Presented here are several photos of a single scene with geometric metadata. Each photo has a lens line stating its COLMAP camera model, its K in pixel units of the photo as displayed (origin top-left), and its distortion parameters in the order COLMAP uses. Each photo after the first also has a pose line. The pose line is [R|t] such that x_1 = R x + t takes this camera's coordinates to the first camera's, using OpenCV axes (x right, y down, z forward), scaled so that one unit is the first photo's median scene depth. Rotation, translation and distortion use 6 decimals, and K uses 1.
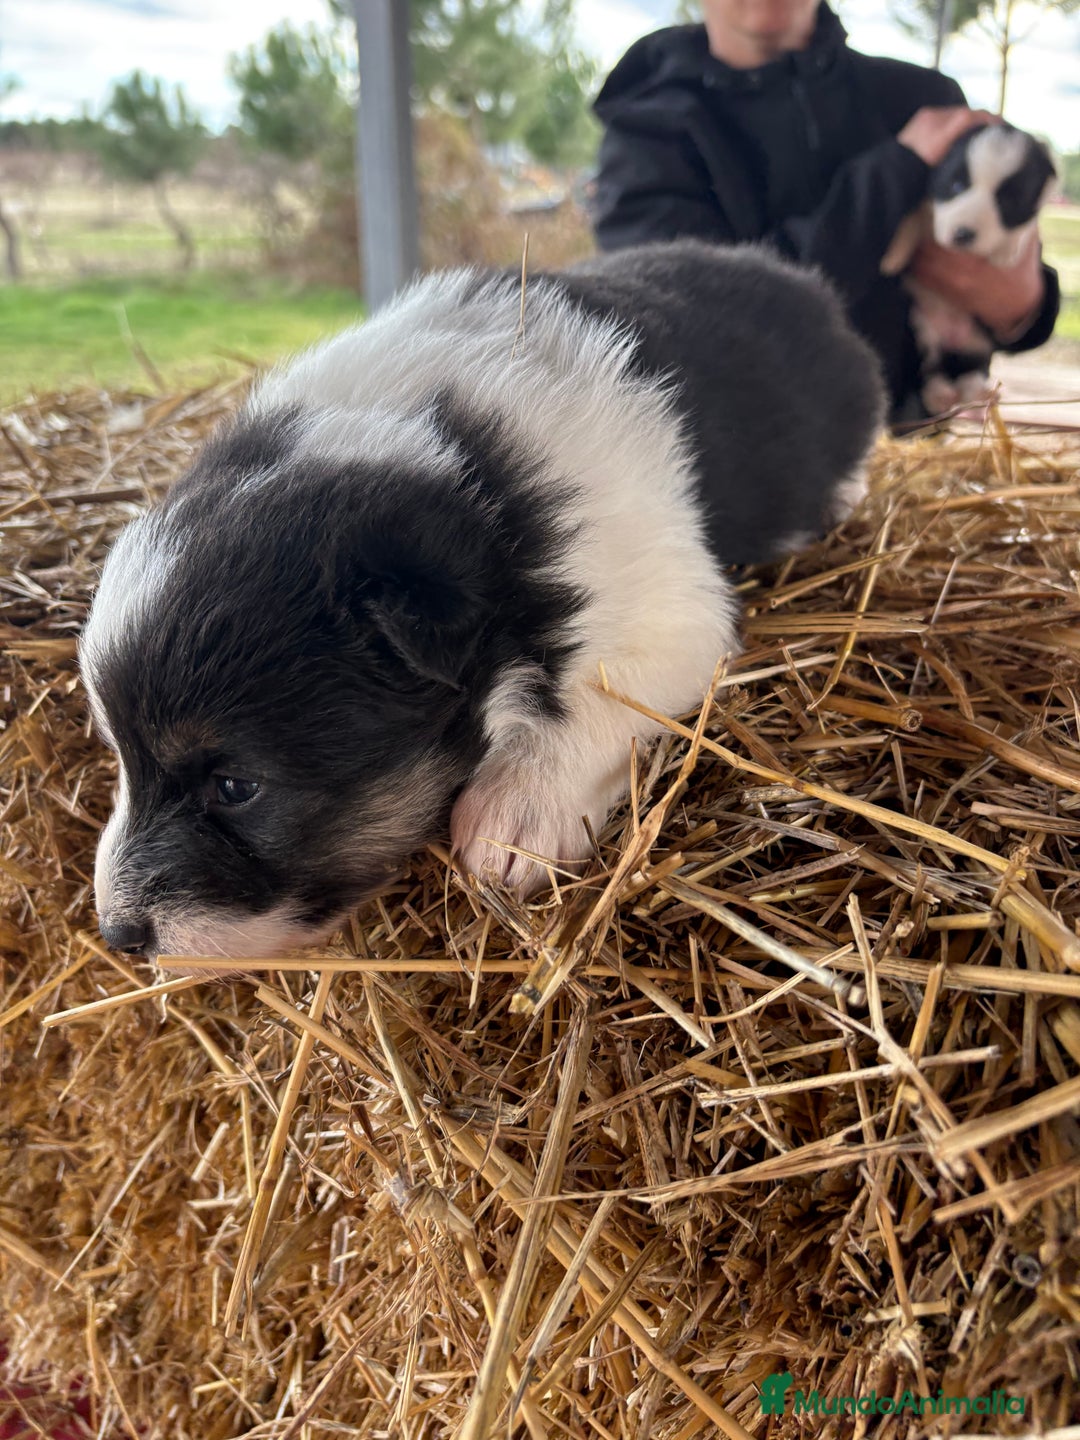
lens RADIAL K [[1075.5, 0, 544.7], [0, 1075.5, 725.8], [0, 0, 1]] dist [0.023346, -0.037923]
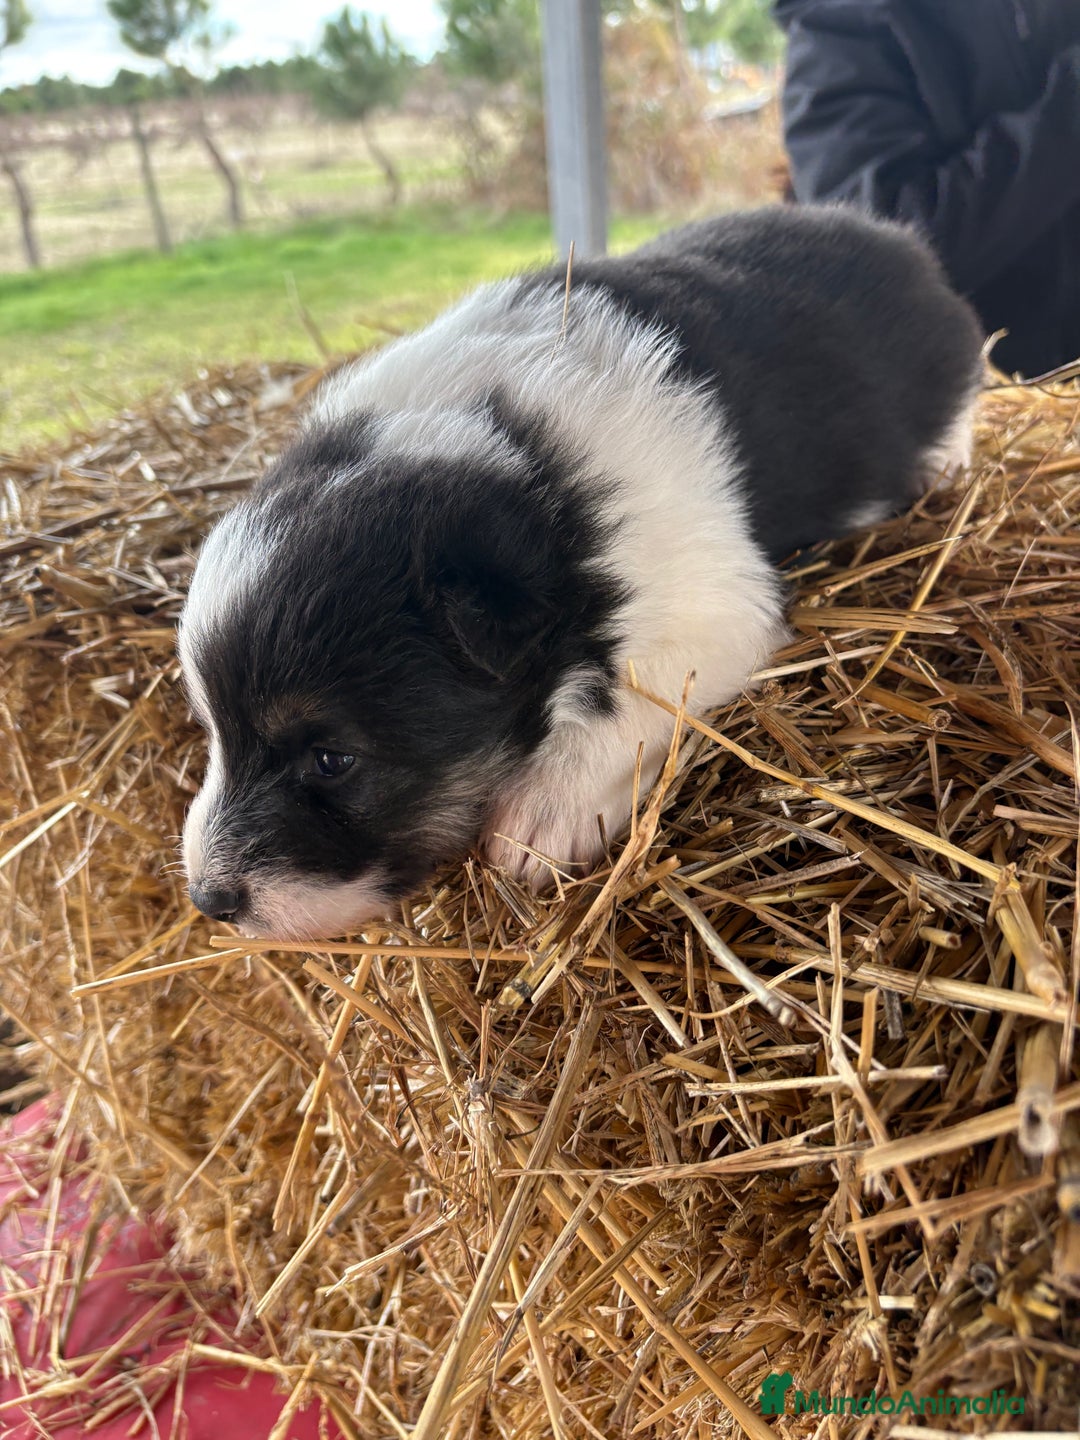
lens RADIAL K [[1075.5, 0, 560.6], [0, 1075.5, 710.1], [0, 0, 1]] dist [0.023346, -0.037923]
pose [[0.984857, 0.008479, -0.173163, 0.163595], [0.001032, 0.998499, 0.054762, -0.067147], [0.173368, -0.054111, 0.983370, -0.035817]]
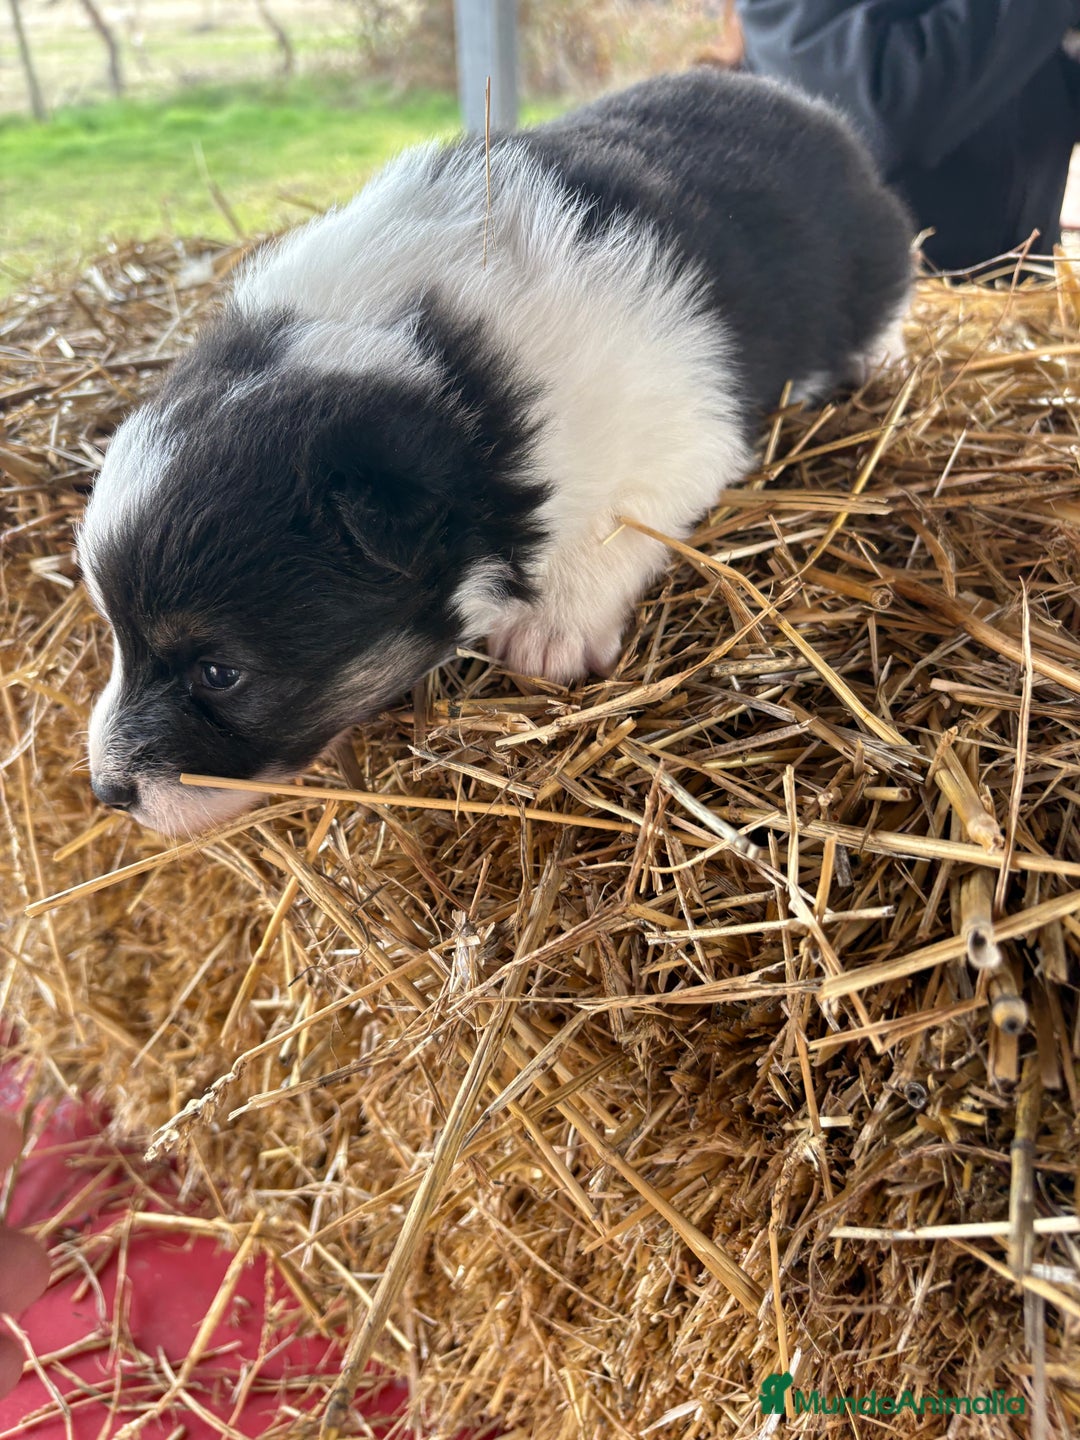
lens RADIAL K [[1075.5, 0, 540.8], [0, 1075.5, 702.5], [0, 0, 1]] dist [0.023346, -0.037923]
pose [[0.994836, 0.024485, -0.098499, 0.112105], [-0.010956, 0.990701, 0.135613, -0.043276], [0.100903, -0.133833, 0.985854, -0.082682]]
